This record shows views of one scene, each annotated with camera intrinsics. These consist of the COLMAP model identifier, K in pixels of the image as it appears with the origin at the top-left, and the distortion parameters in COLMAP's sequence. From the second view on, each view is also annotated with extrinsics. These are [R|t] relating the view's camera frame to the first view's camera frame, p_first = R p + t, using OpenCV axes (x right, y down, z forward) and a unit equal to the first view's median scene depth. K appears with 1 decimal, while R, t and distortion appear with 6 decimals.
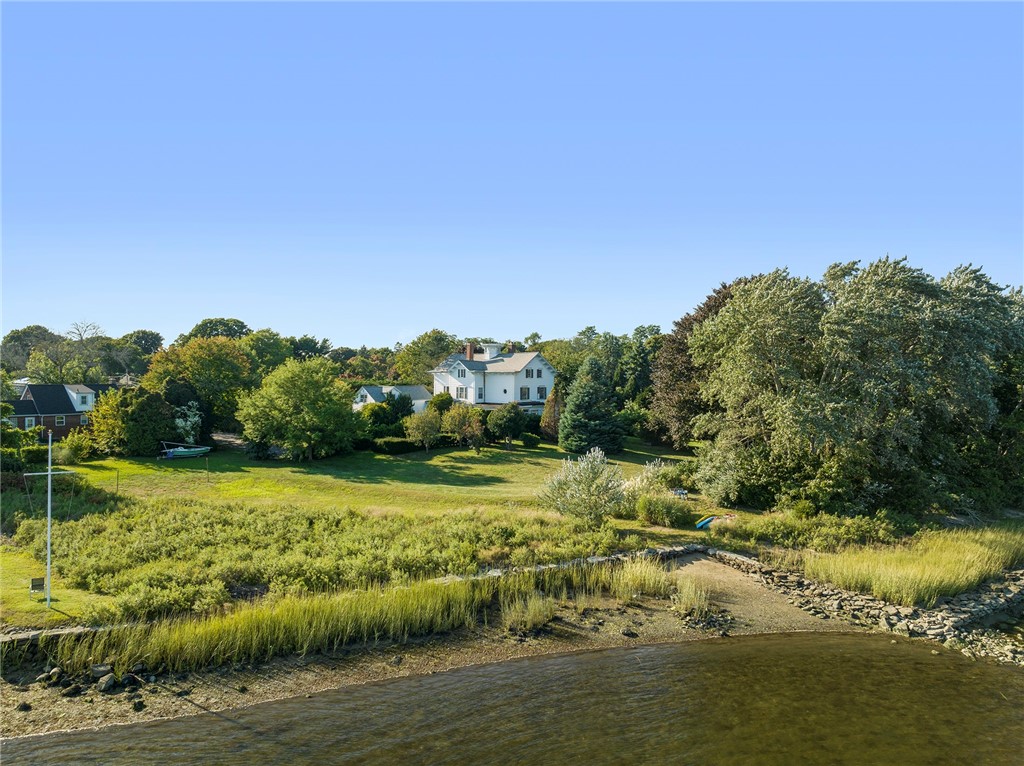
lens RADIAL K [[705.7, 0, 512.0], [0, 705.7, 383.0], [0, 0, 1]] dist [-0.041670, 0.001437]
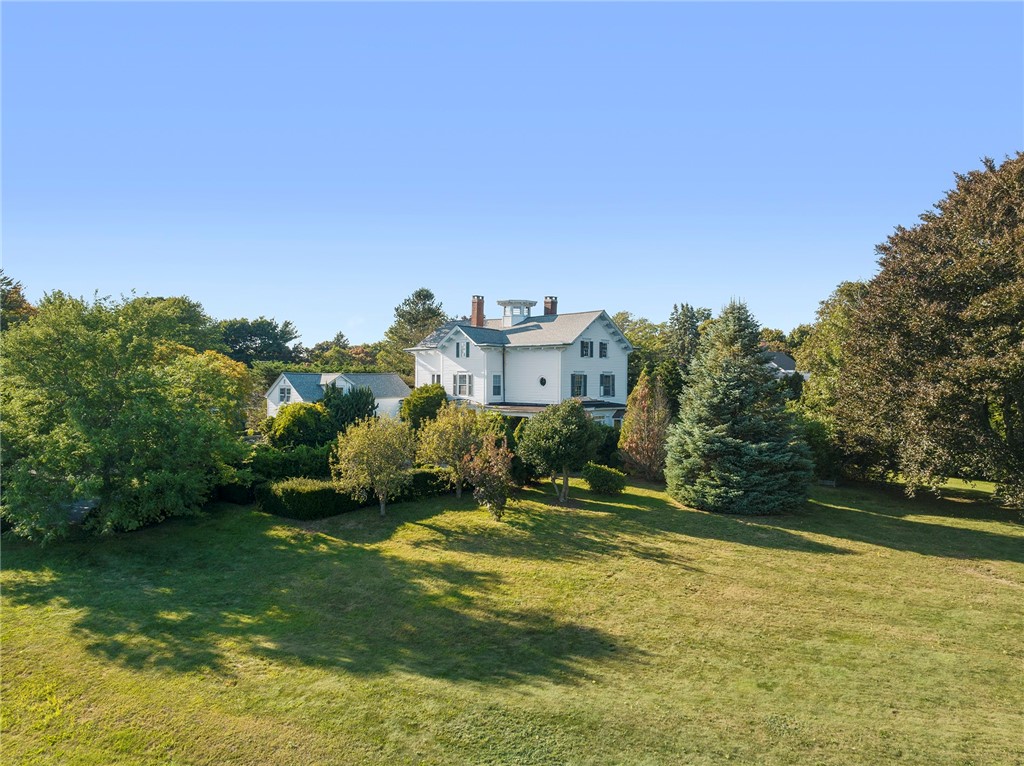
lens RADIAL K [[699.6, 0, 512.0], [0, 699.6, 383.0], [0, 0, 1]] dist [-0.003612, 0.000077]
pose [[0.999991, -0.000235, -0.004306, -0.038321], [0.000219, 0.999993, -0.003757, 0.018346], [0.004307, 0.003756, 0.999984, 0.566078]]
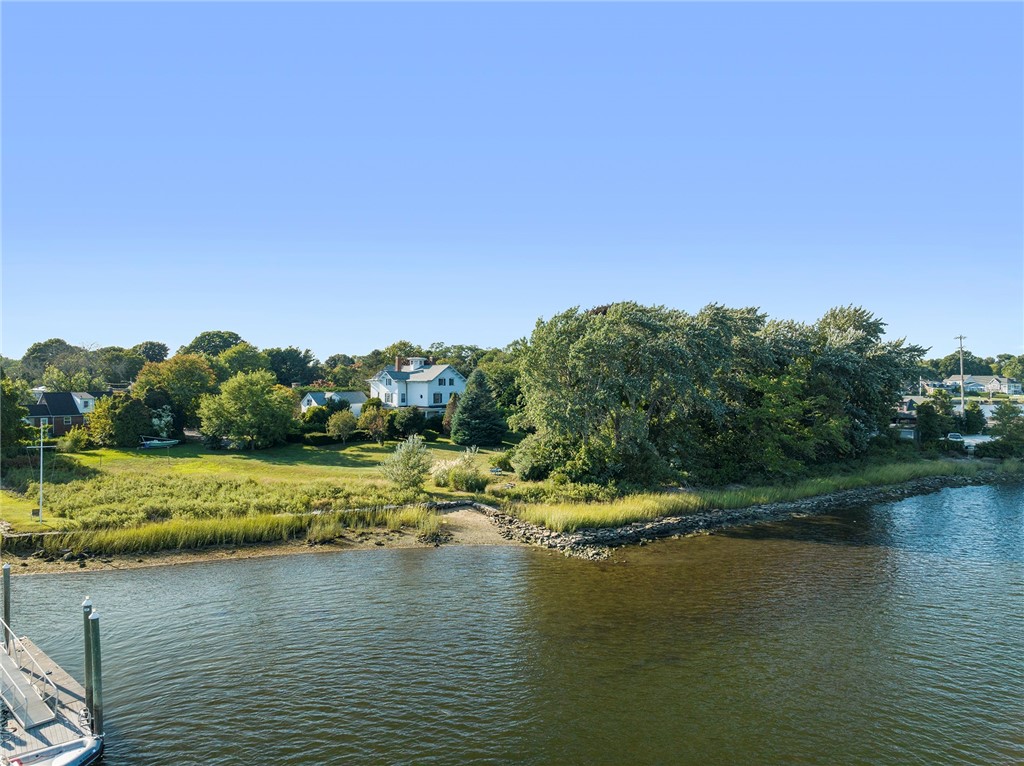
lens RADIAL K [[705.7, 0, 512.0], [0, 705.7, 383.0], [0, 0, 1]] dist [-0.041670, 0.001437]
pose [[0.999602, -0.002808, -0.028061, 0.224991], [0.002694, 0.999988, -0.004093, -0.008008], [0.028072, 0.004016, 0.999598, -0.282823]]
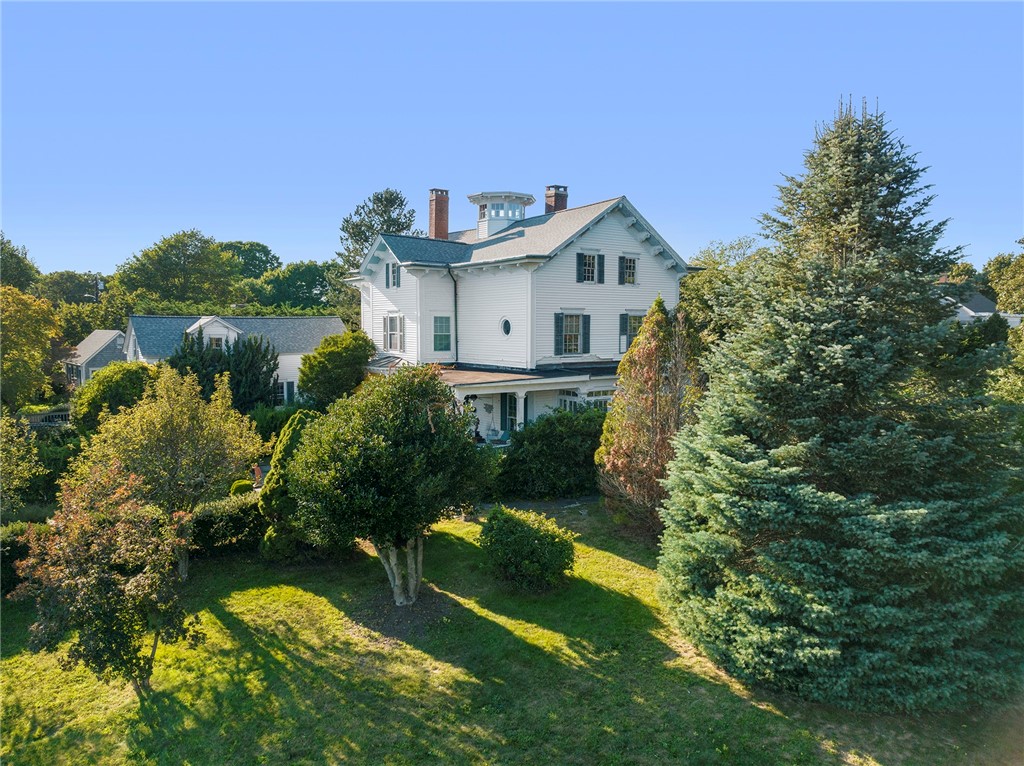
lens RADIAL K [[705.7, 0, 512.0], [0, 705.7, 383.0], [0, 0, 1]] dist [-0.041670, 0.001437]
pose [[0.976679, 0.013681, -0.214268, 0.071120], [0.000660, 0.997772, 0.066714, 0.019156], [0.214703, -0.065300, 0.974494, 0.860697]]
